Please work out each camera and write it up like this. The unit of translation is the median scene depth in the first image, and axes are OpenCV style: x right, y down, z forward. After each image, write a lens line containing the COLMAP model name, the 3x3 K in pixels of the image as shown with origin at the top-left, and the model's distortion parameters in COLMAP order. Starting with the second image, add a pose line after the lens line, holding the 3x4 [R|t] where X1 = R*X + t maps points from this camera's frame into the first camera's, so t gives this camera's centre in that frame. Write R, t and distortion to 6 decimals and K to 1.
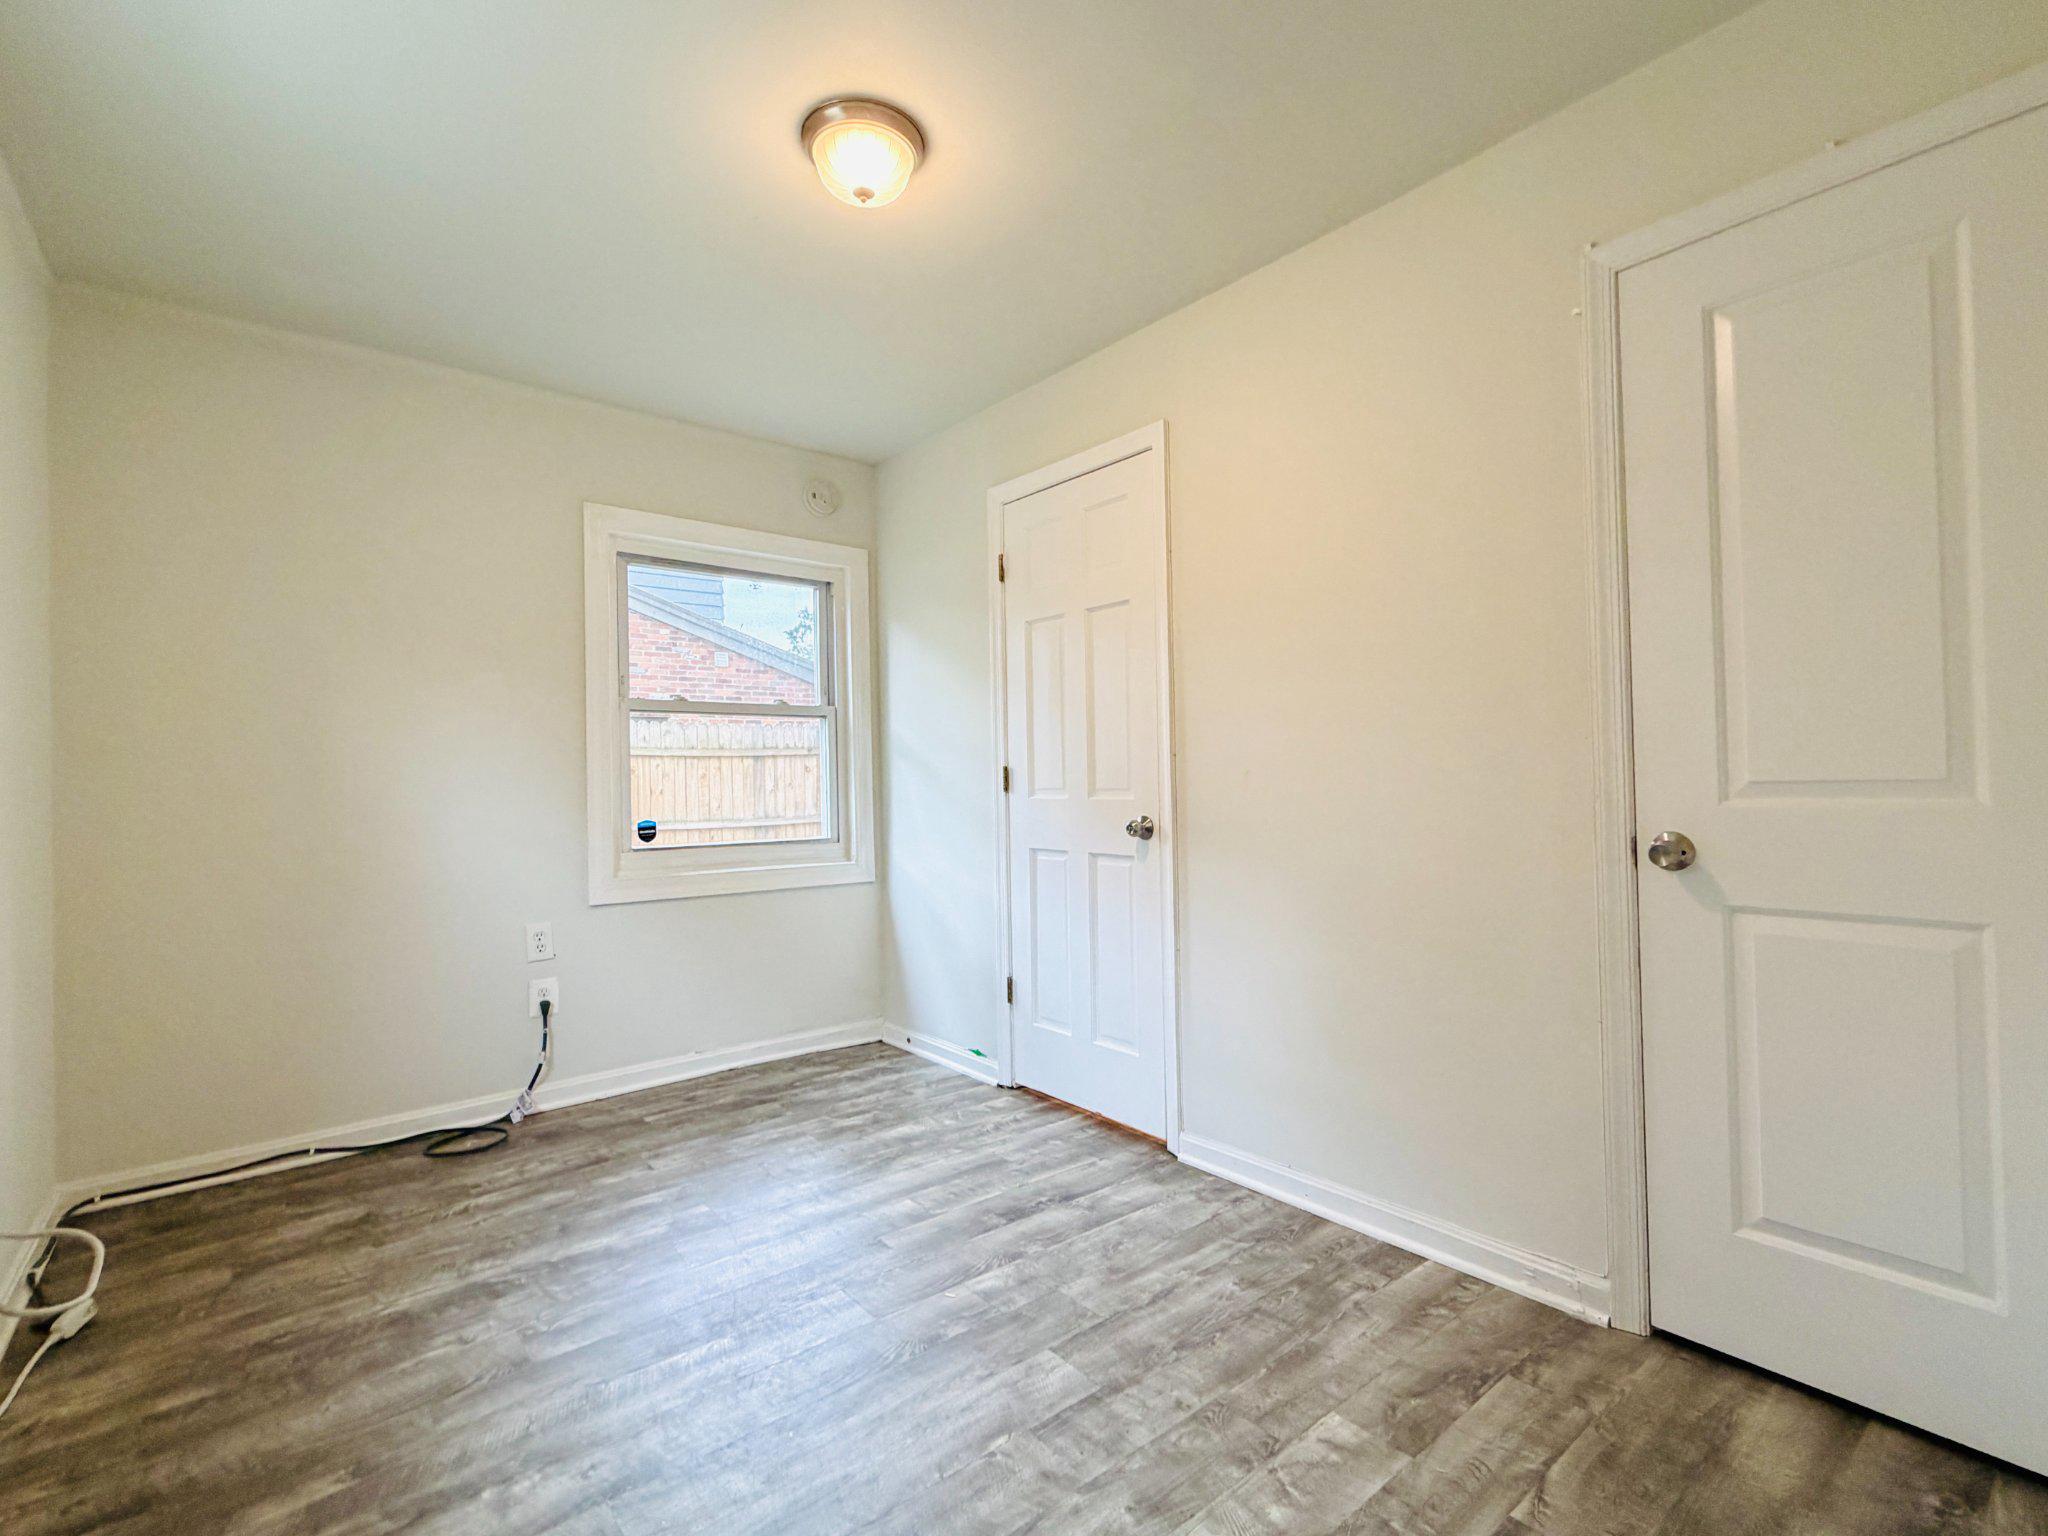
lens RADIAL K [[955.3, 0, 1024.8], [0, 955.3, 771.6], [0, 0, 1]] dist [0.002293, -0.001057]
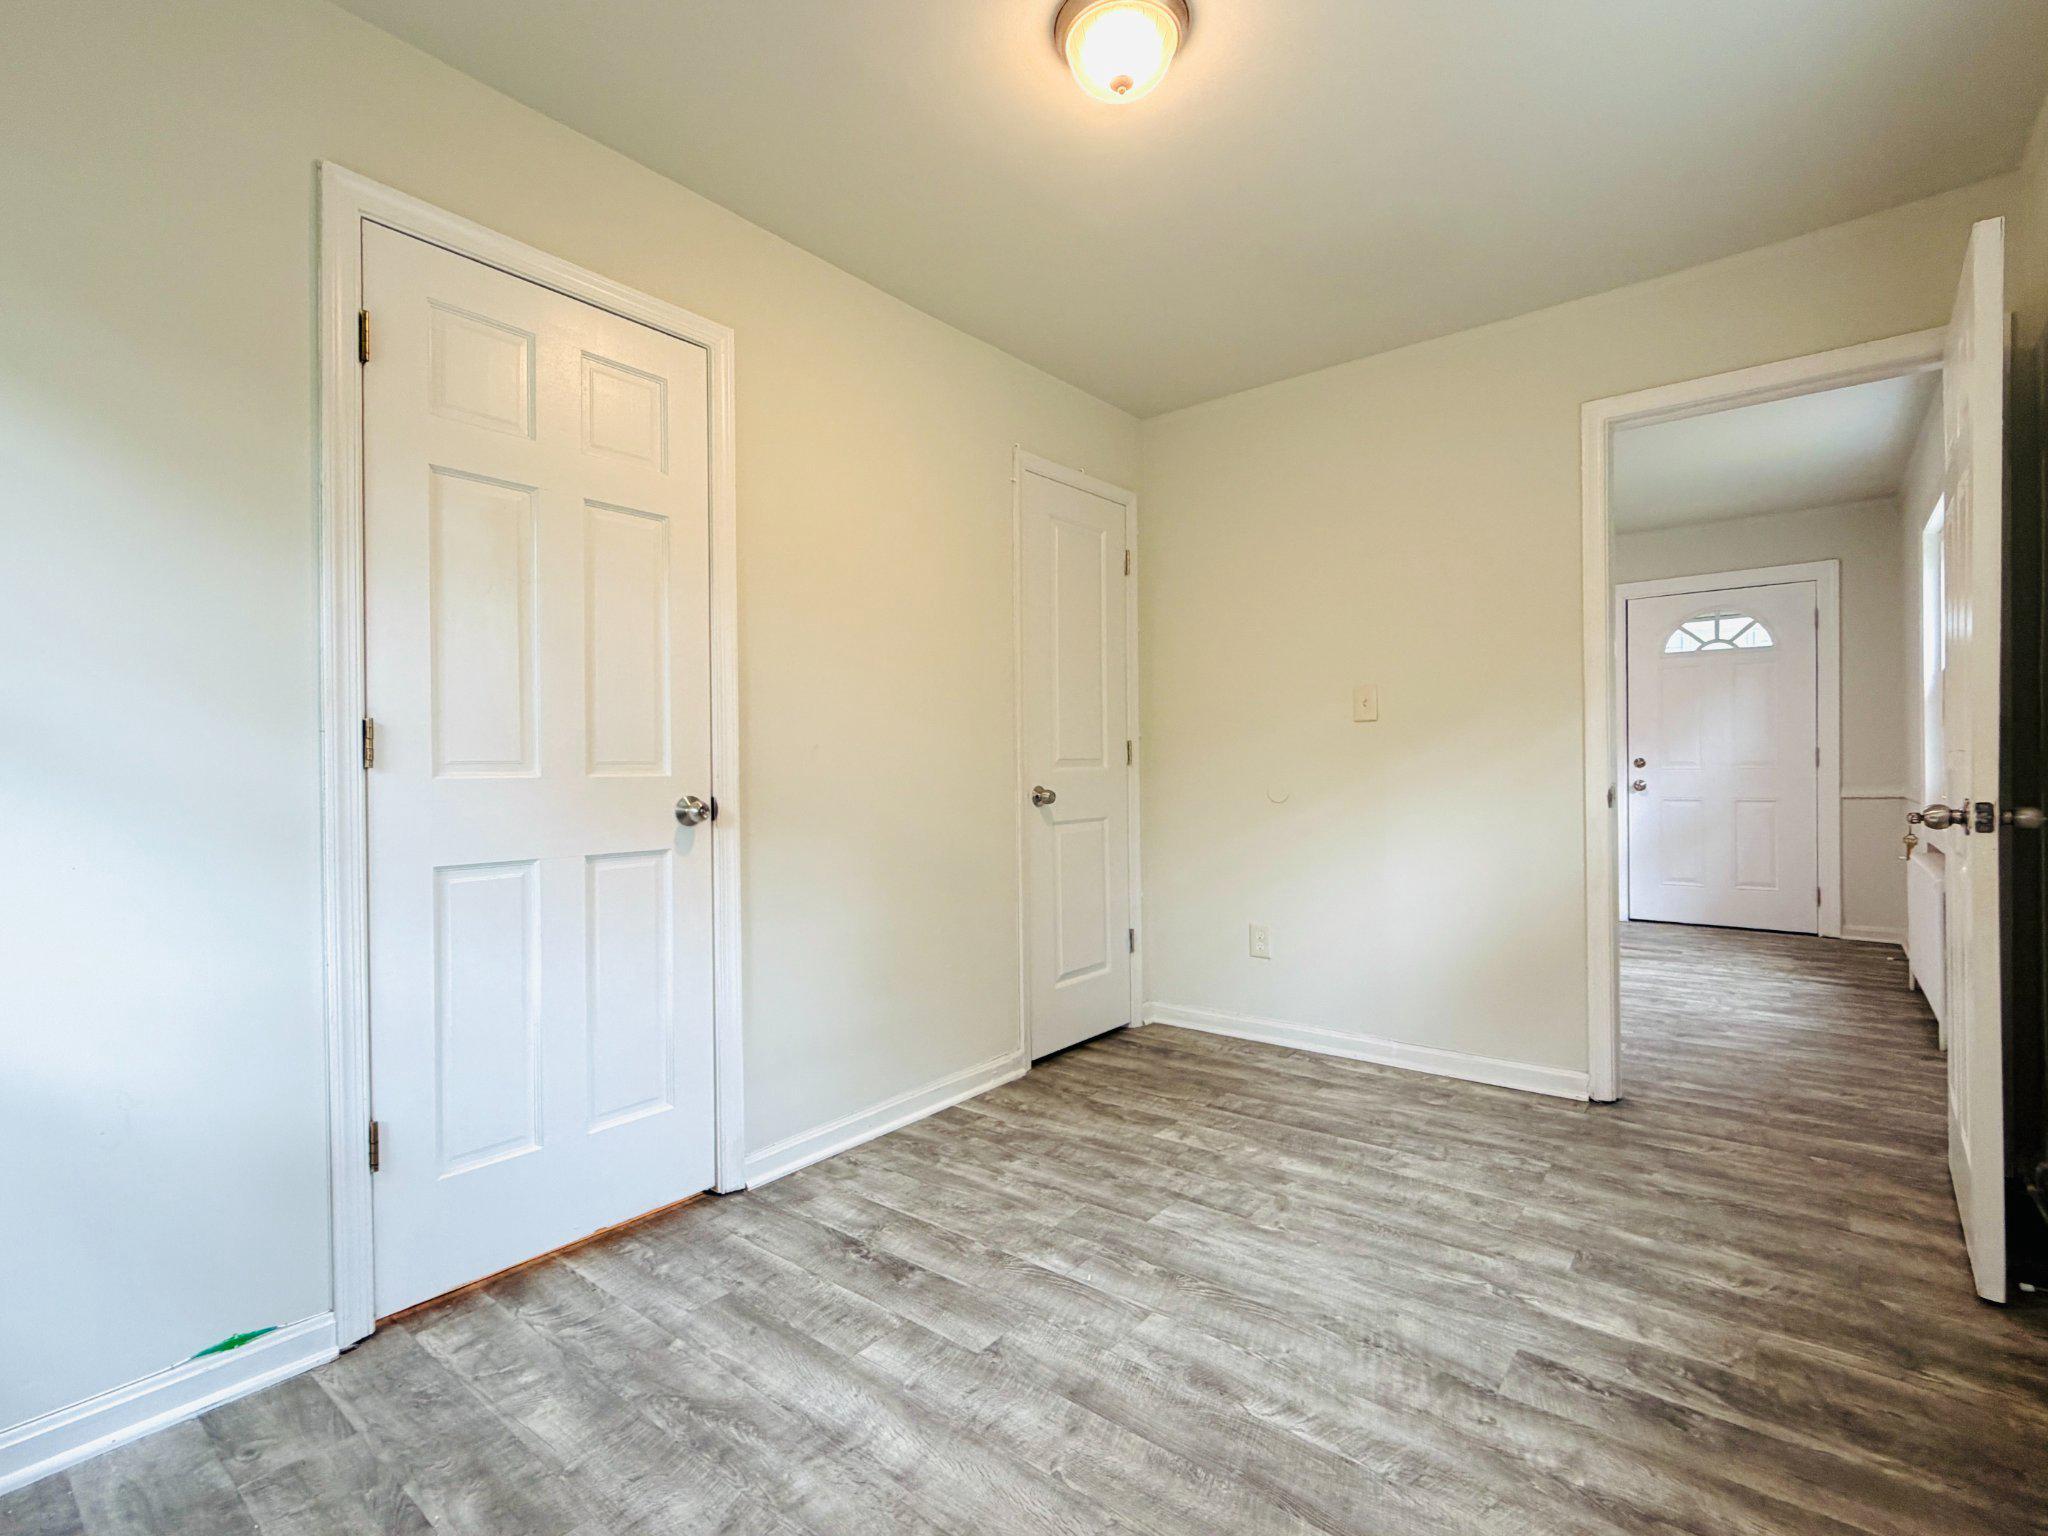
lens RADIAL K [[955.3, 0, 1025.7], [0, 955.3, 765.7], [0, 0, 1]] dist [0.002293, -0.001057]
pose [[-0.213883, 0.024850, 0.976543, -0.952840], [0.009021, 0.999684, -0.023463, 0.056897], [-0.976818, 0.003791, -0.214040, 1.197100]]
